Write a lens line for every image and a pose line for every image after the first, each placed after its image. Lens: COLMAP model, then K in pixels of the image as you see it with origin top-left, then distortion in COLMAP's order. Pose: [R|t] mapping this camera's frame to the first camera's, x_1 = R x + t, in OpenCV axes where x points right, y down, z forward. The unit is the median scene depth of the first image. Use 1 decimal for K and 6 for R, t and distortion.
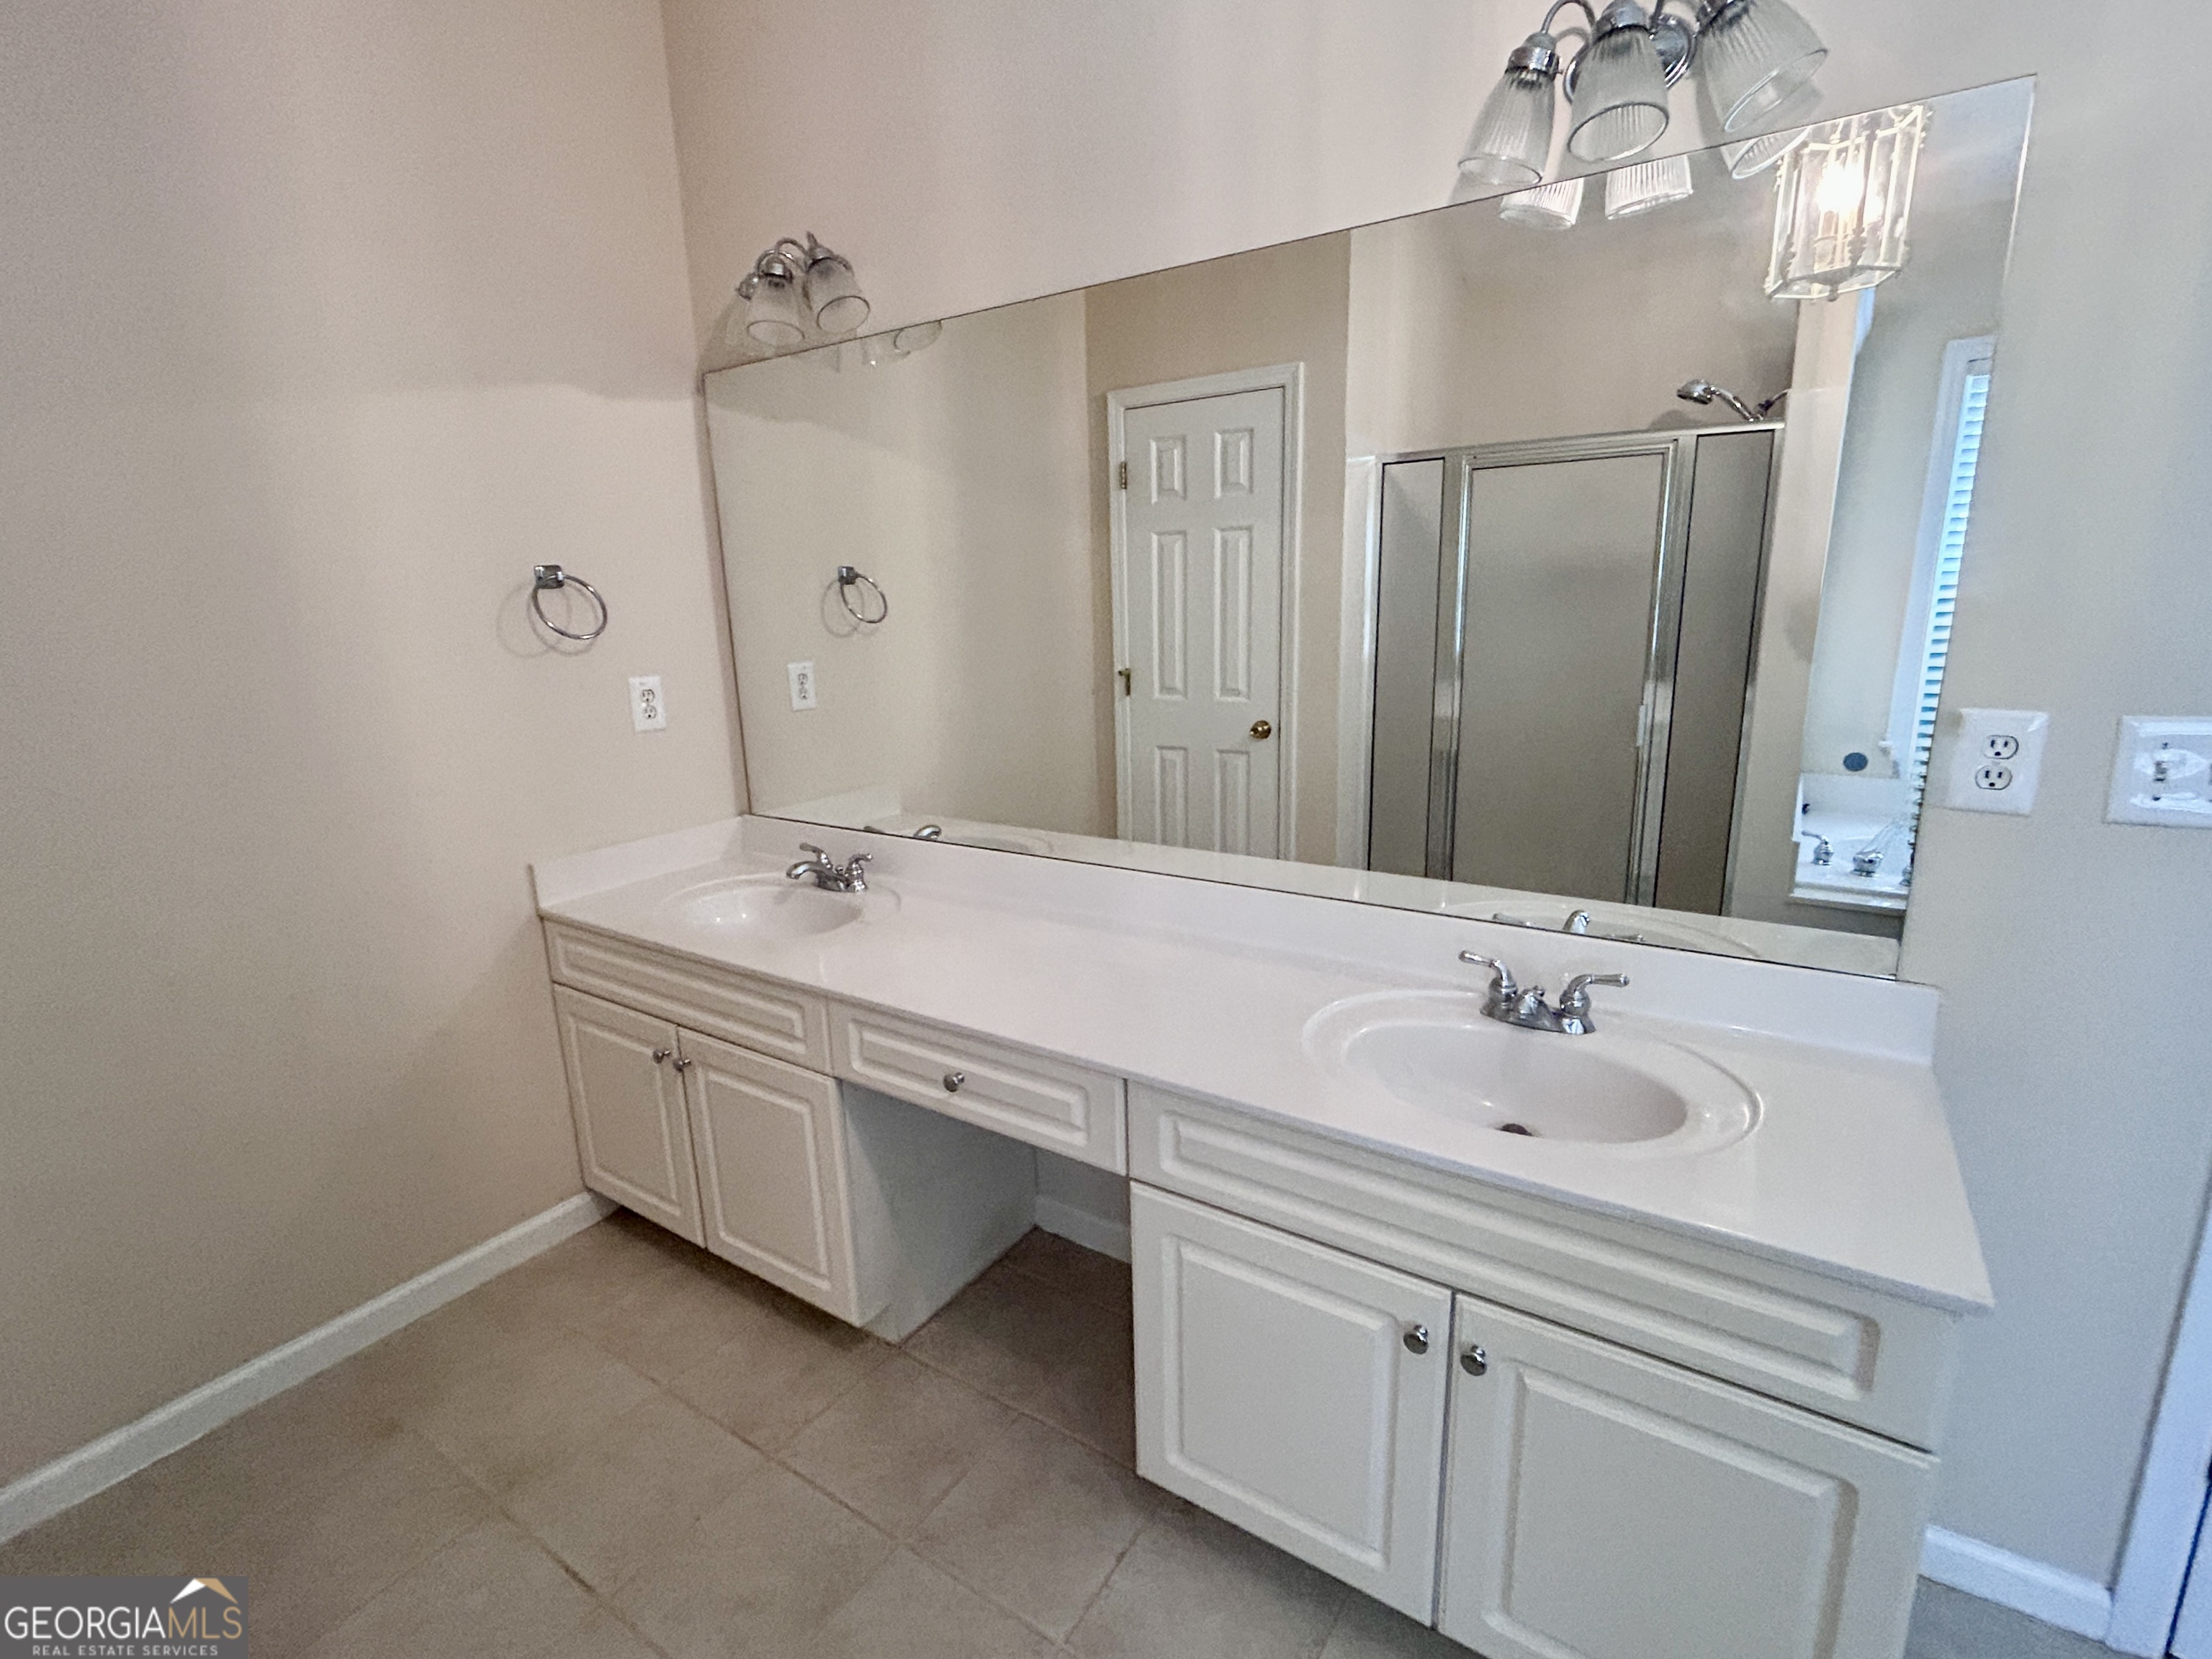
lens RADIAL K [[1022.0, 0, 1104.2], [0, 1022.0, 827.3], [0, 0, 1]] dist [0.002435, 0.000572]
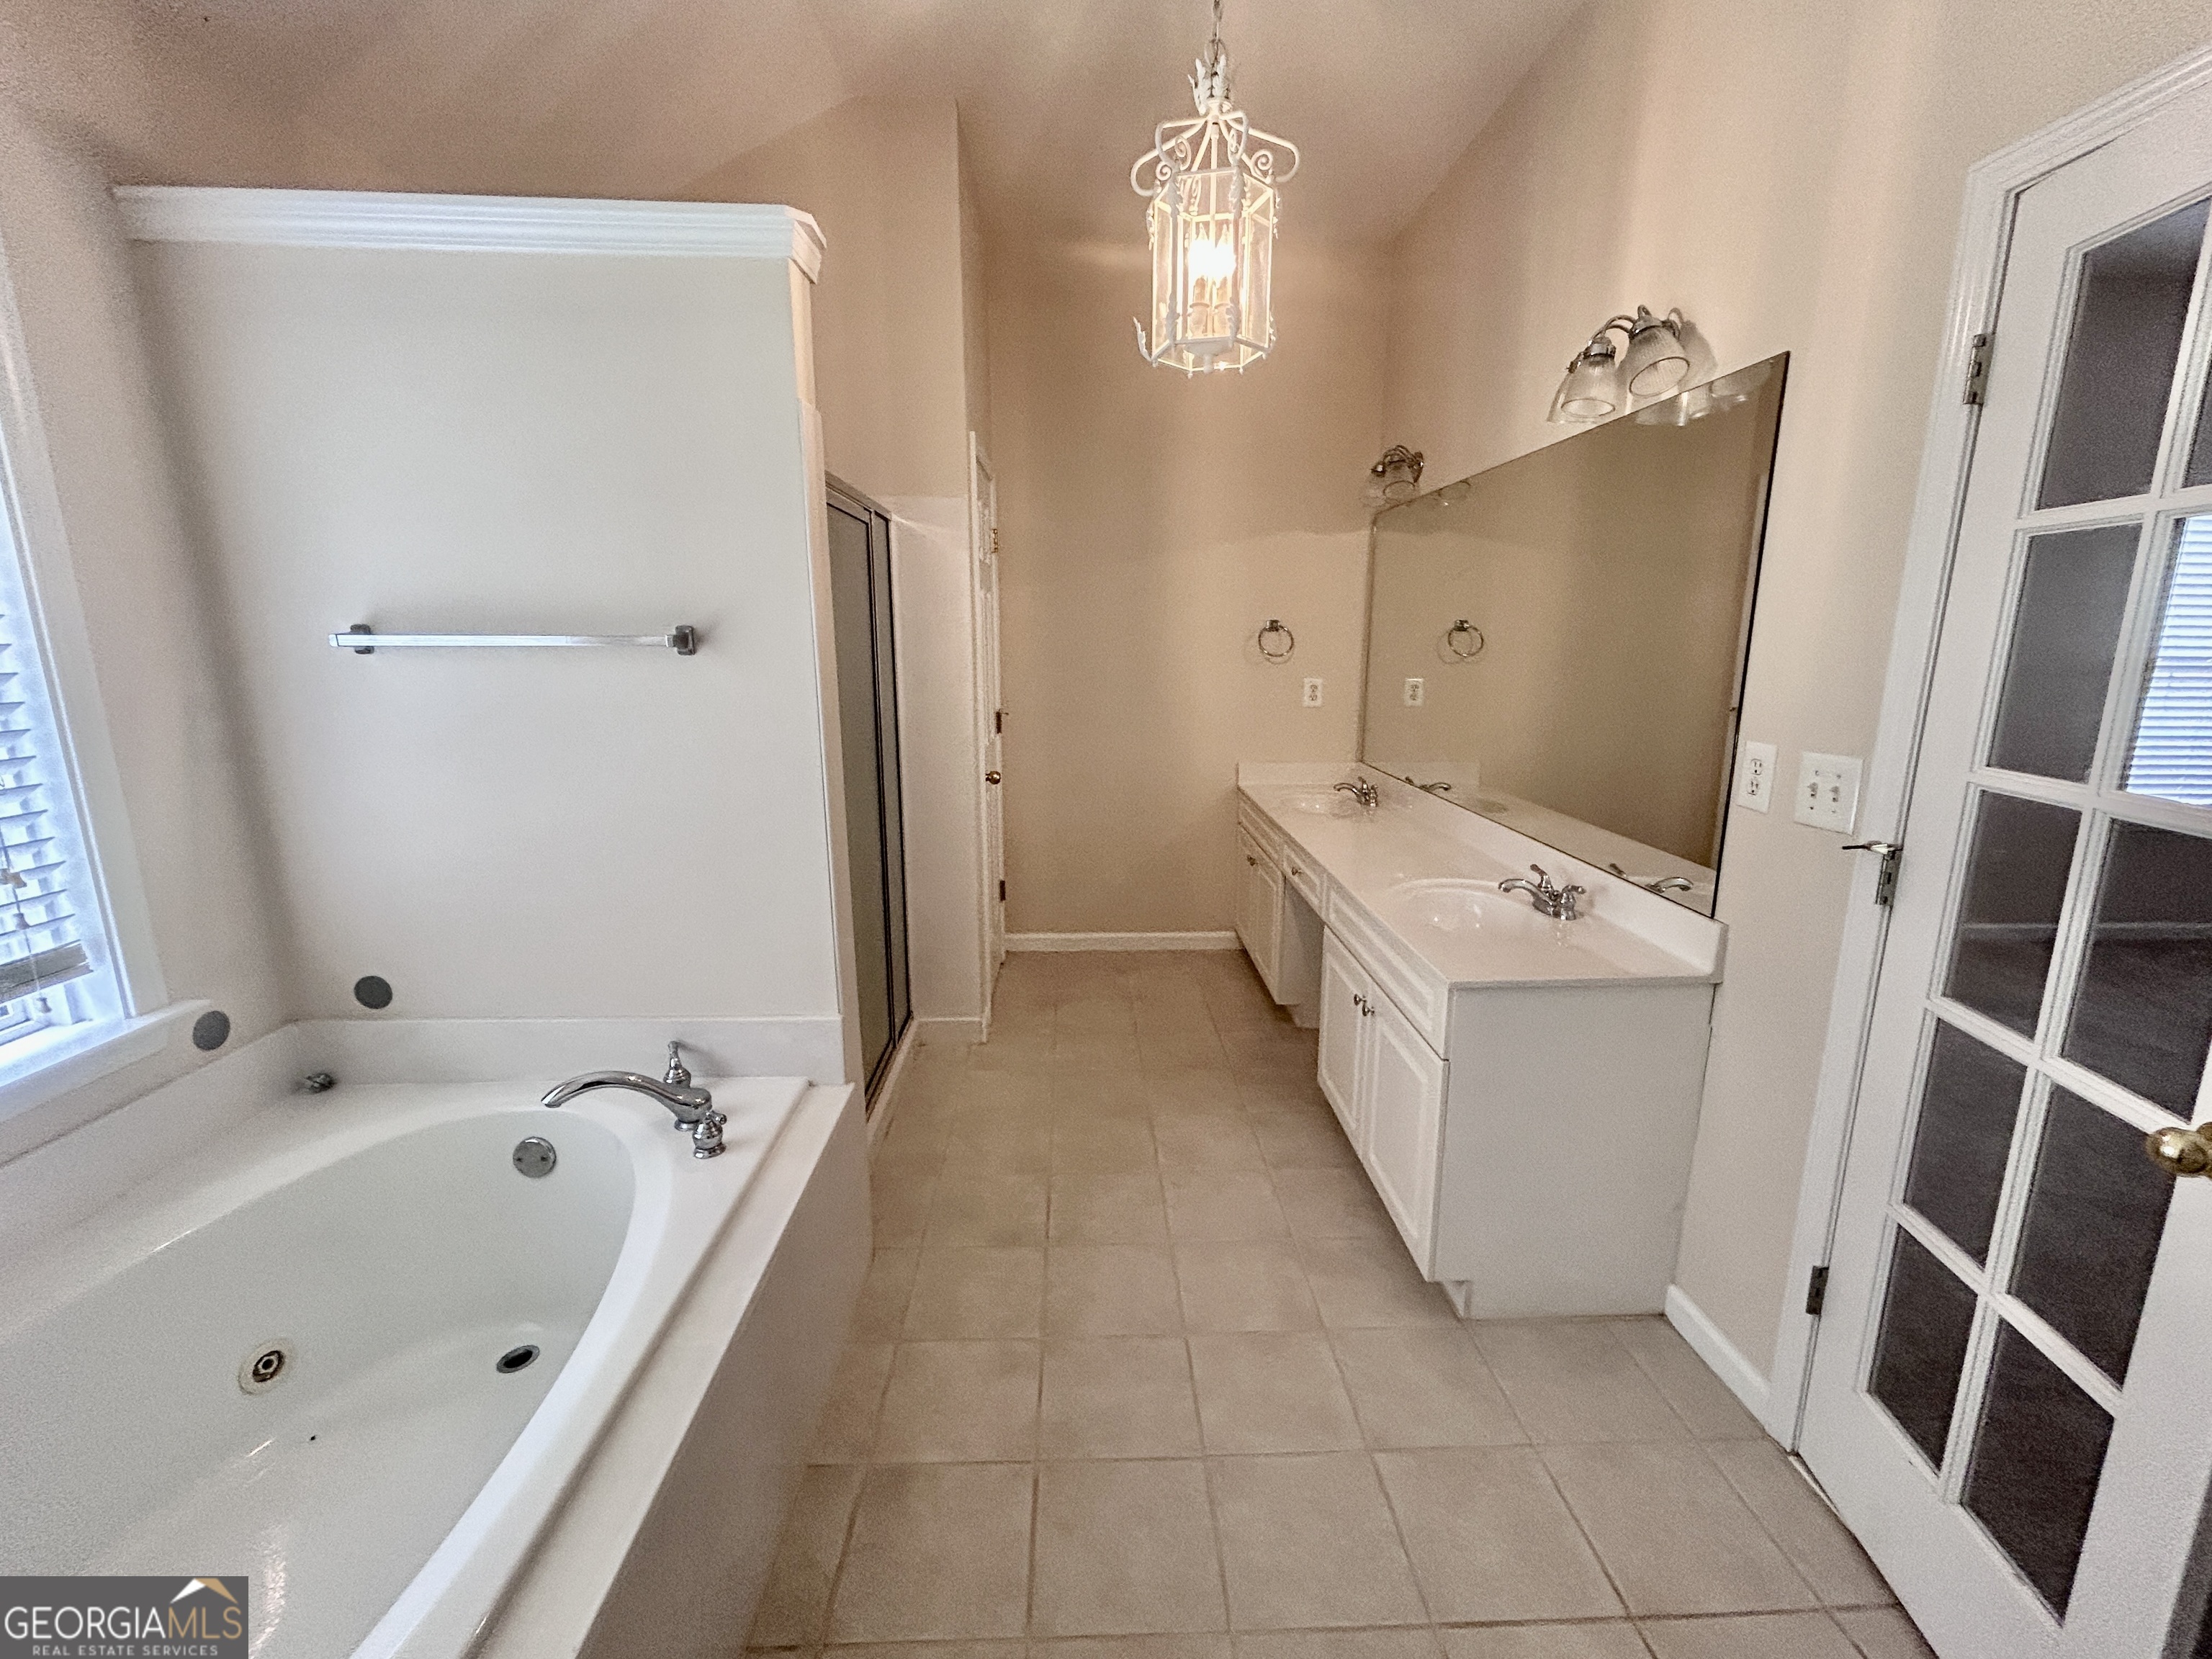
lens RADIAL K [[937.7, 0, 1118.9], [0, 937.7, 821.5], [0, 0, 1]] dist [-0.000973, -0.000672]
pose [[0.587941, 0.187319, -0.786916, 0.767264], [-0.202464, 0.975931, 0.081043, 0.044637], [0.783156, 0.111674, 0.611715, -0.316215]]
